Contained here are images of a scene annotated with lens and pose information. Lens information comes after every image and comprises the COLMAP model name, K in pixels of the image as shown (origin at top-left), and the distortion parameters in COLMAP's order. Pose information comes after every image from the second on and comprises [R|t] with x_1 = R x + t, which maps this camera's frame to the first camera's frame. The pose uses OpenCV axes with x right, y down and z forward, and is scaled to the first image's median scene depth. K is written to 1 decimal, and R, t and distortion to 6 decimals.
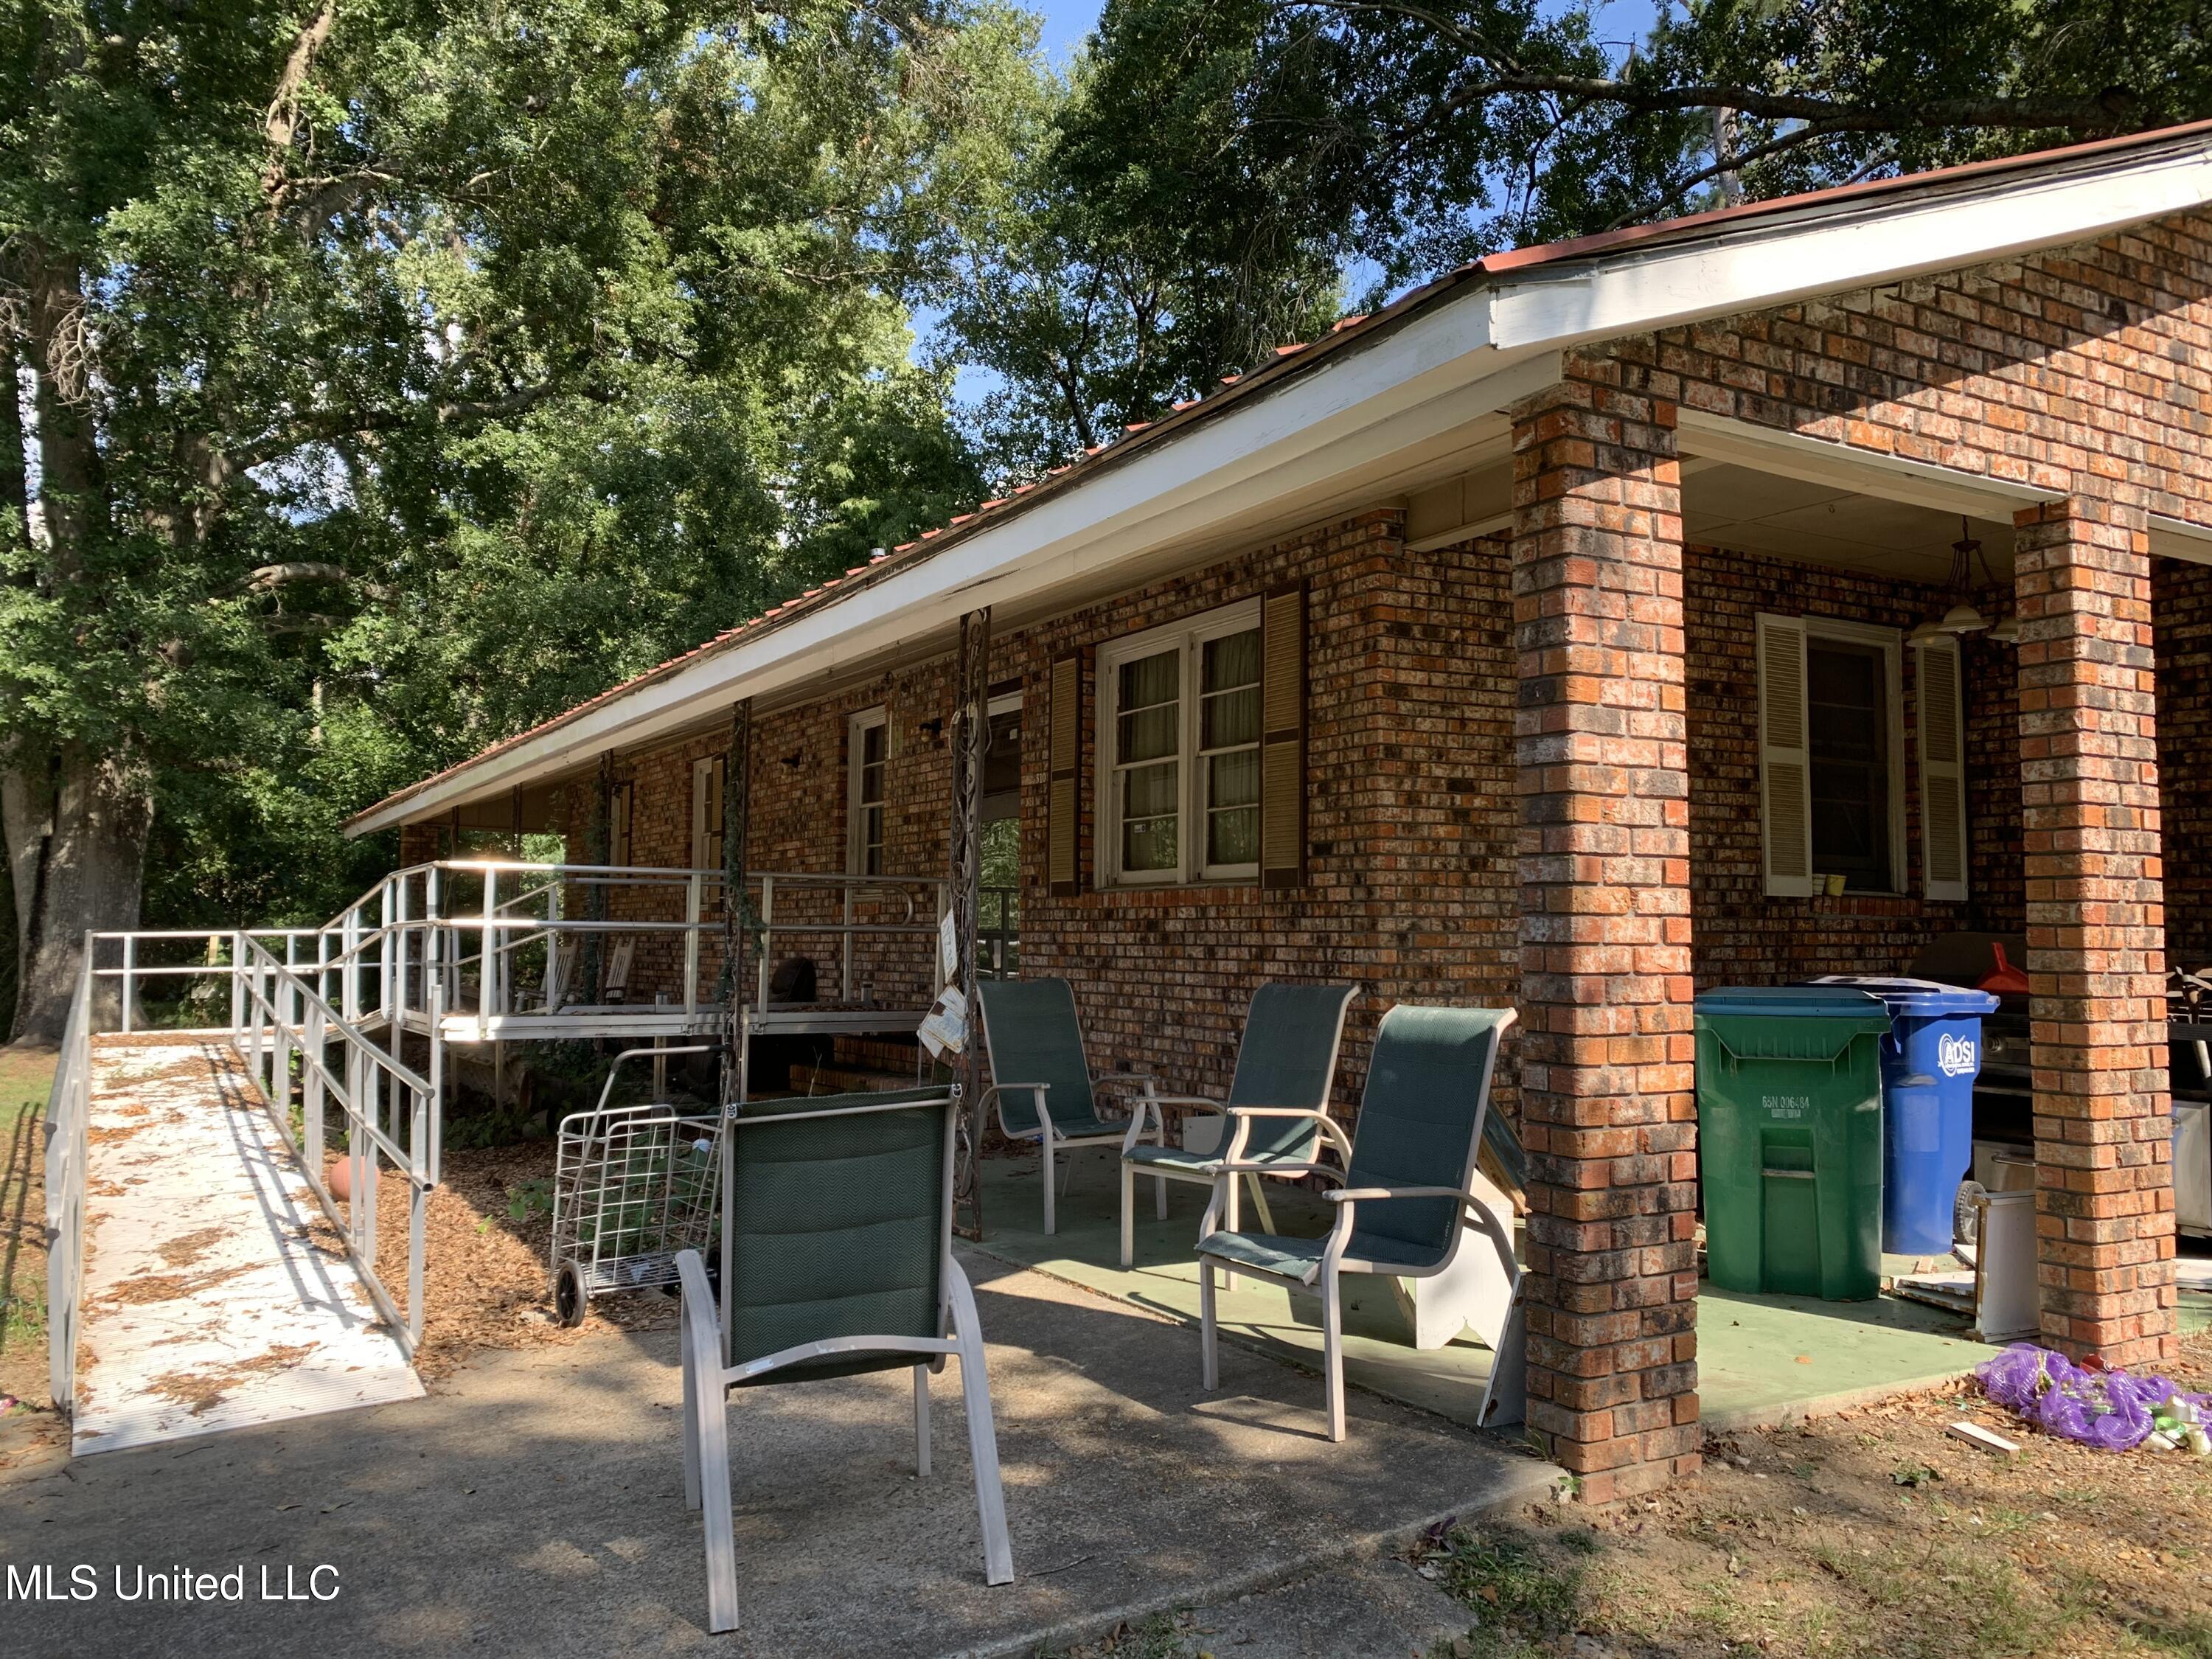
lens RADIAL K [[1676.8, 0, 1106.0], [0, 1676.8, 829.5], [0, 0, 1]] dist [0.052552, -0.068887]
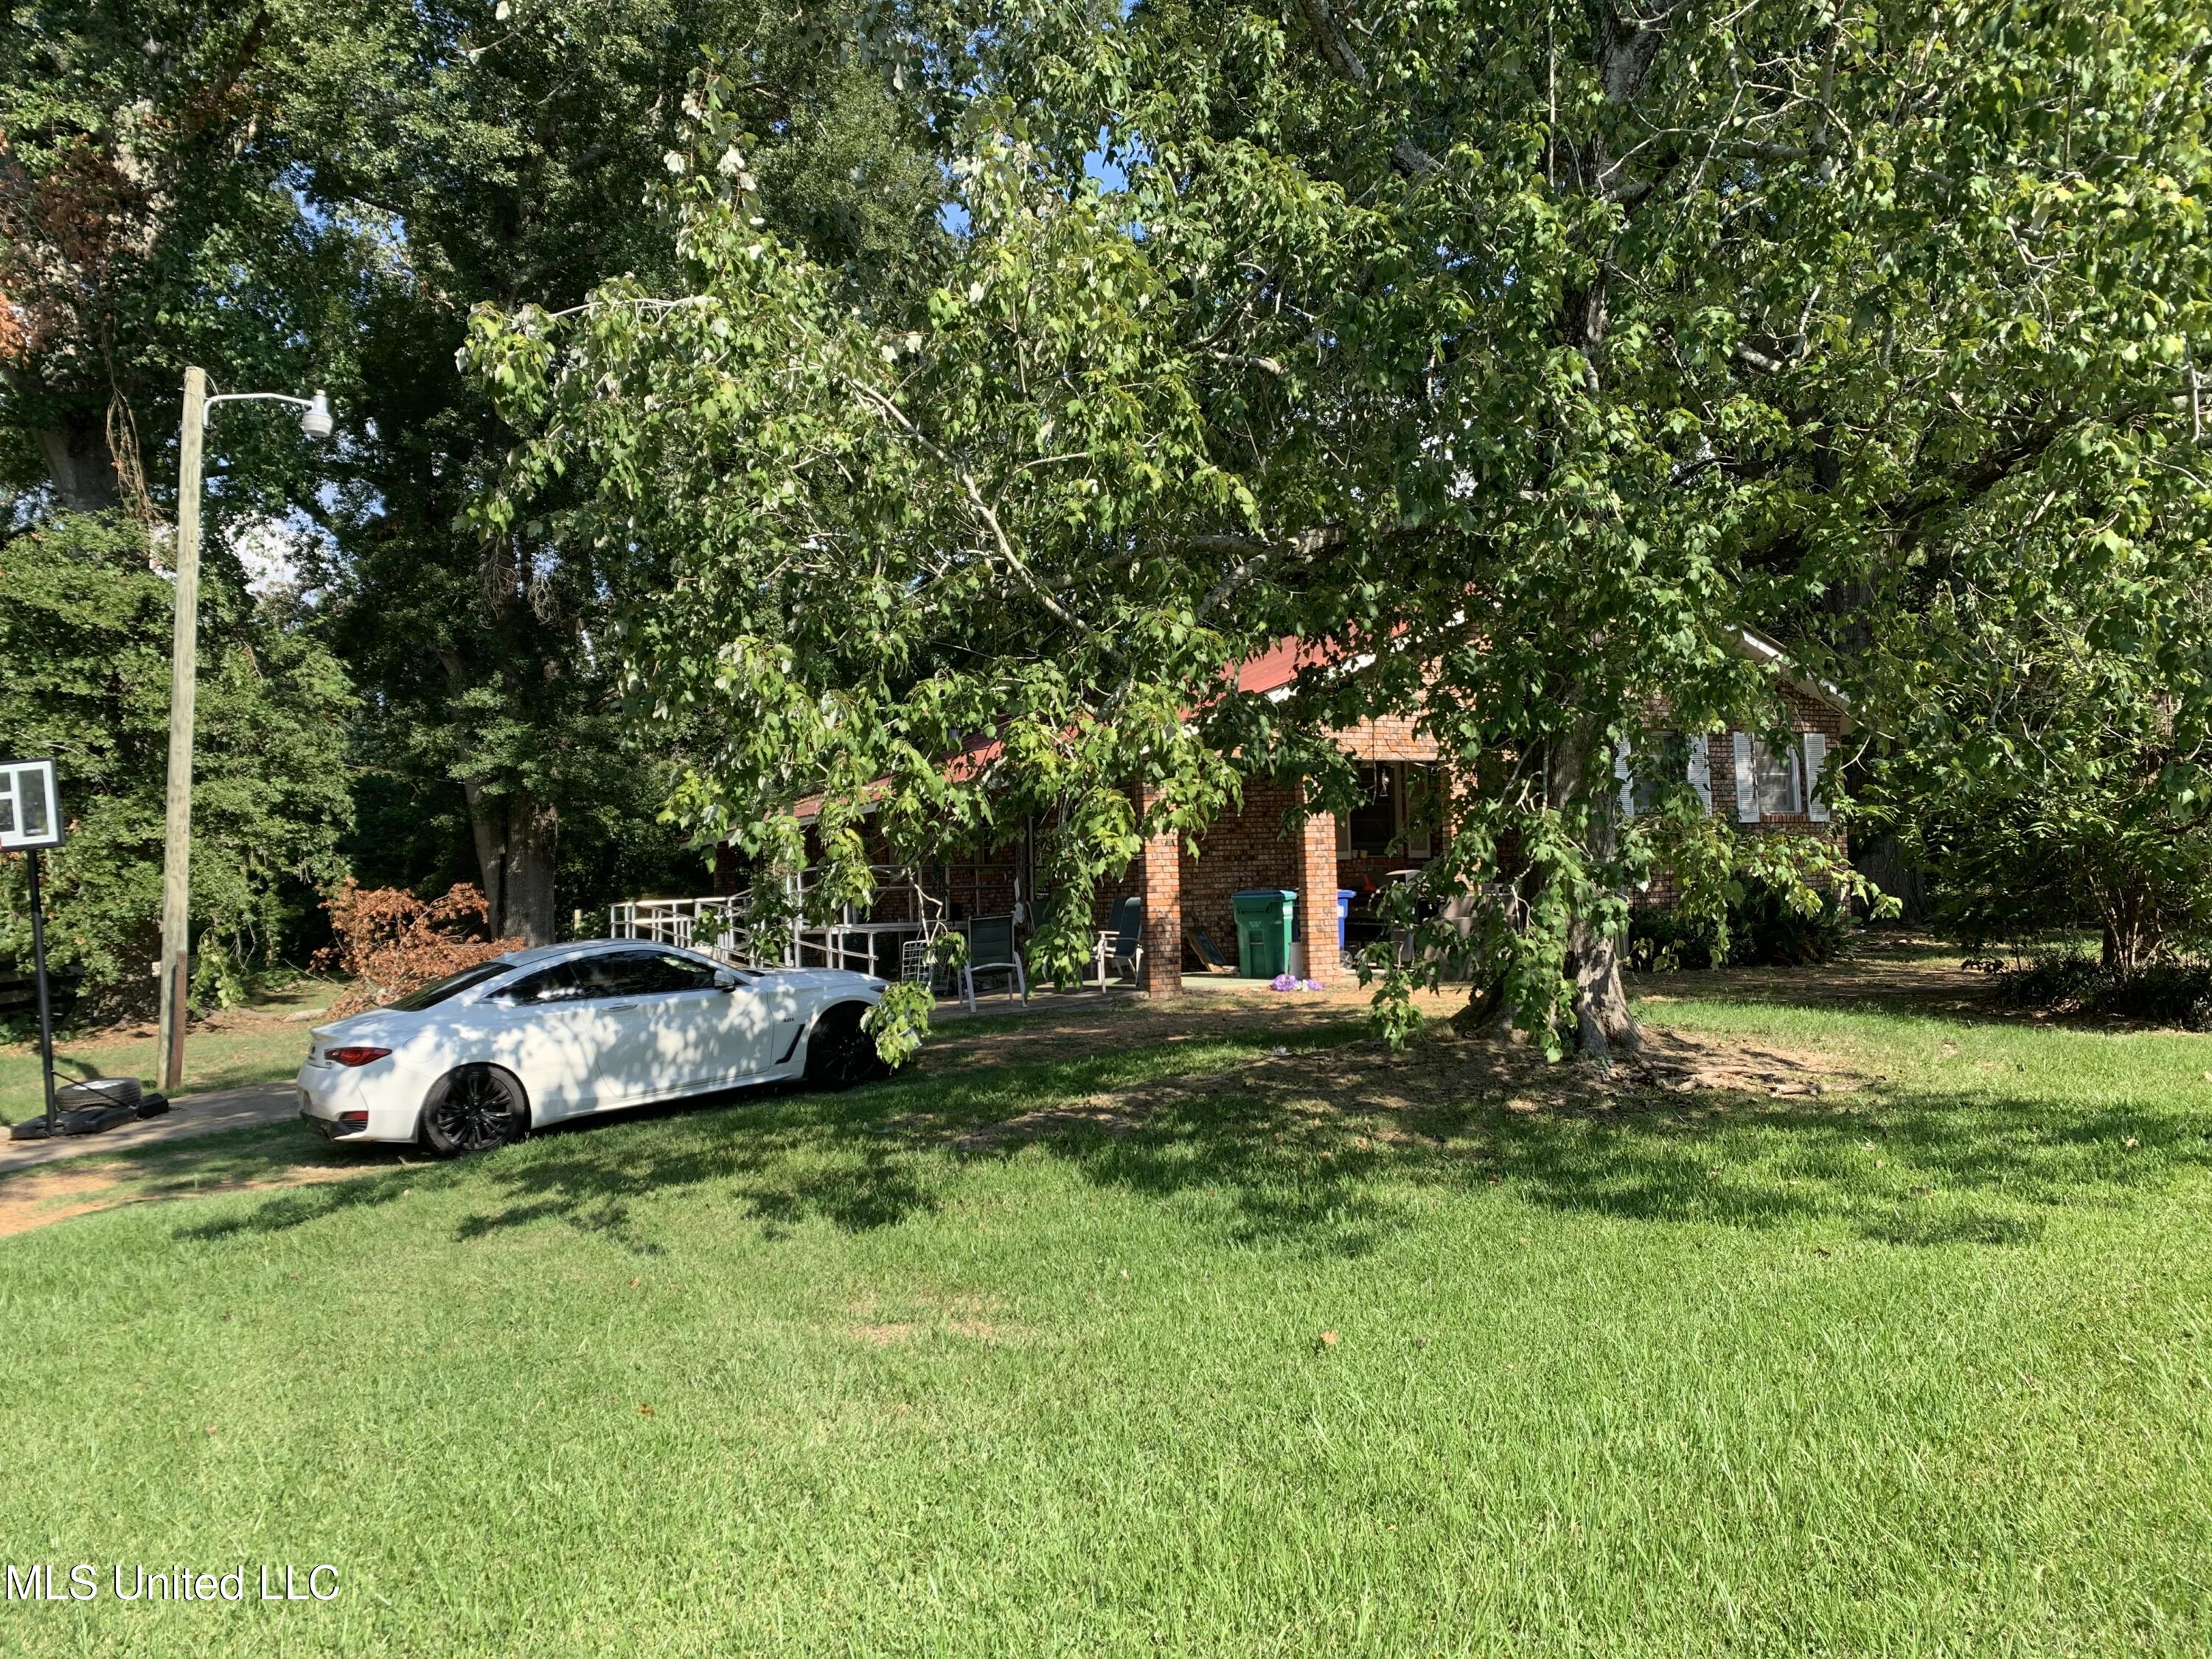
lens RADIAL K [[1639.6, 0, 1106.0], [0, 1639.6, 829.5], [0, 0, 1]] dist [0.063486, 0.001035]
pose [[0.997875, -0.041328, -0.050383, 0.217268], [0.042491, 0.998849, 0.022251, -0.096623], [0.049405, -0.024344, 0.998482, -1.931357]]
